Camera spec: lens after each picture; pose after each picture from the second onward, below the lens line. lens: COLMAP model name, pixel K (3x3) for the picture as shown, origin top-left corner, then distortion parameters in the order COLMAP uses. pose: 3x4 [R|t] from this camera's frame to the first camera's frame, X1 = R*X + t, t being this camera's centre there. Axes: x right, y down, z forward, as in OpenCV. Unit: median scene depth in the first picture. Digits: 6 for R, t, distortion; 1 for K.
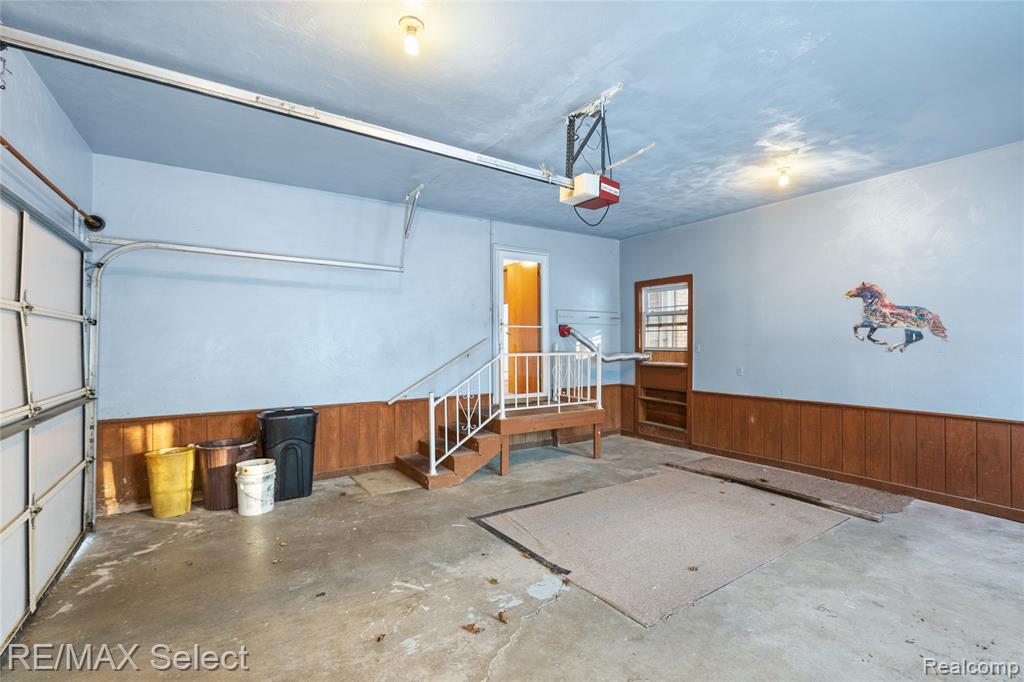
lens RADIAL K [[463.4, 0, 517.7], [0, 463.4, 341.3], [0, 0, 1]] dist [-0.006577, 0.002975]
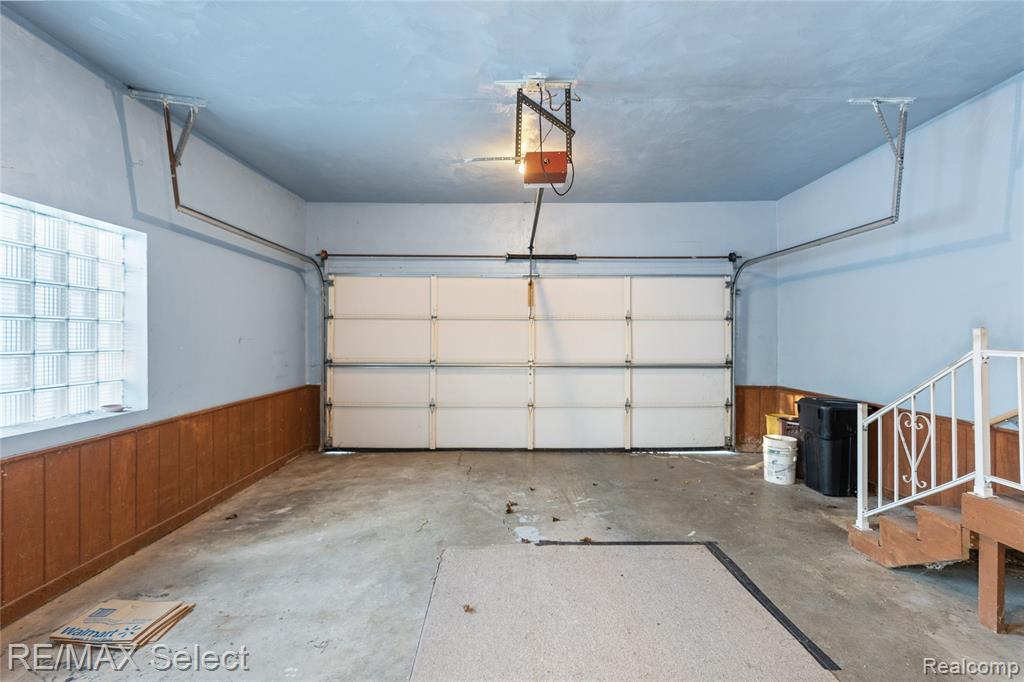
lens RADIAL K [[463.4, 0, 514.5], [0, 463.4, 337.5], [0, 0, 1]] dist [-0.006577, 0.002975]
pose [[-0.540798, 0.004385, -0.841141, 0.916142], [0.008916, 0.999960, -0.000519, 0.019866], [0.841105, -0.007780, -0.540816, 1.365075]]
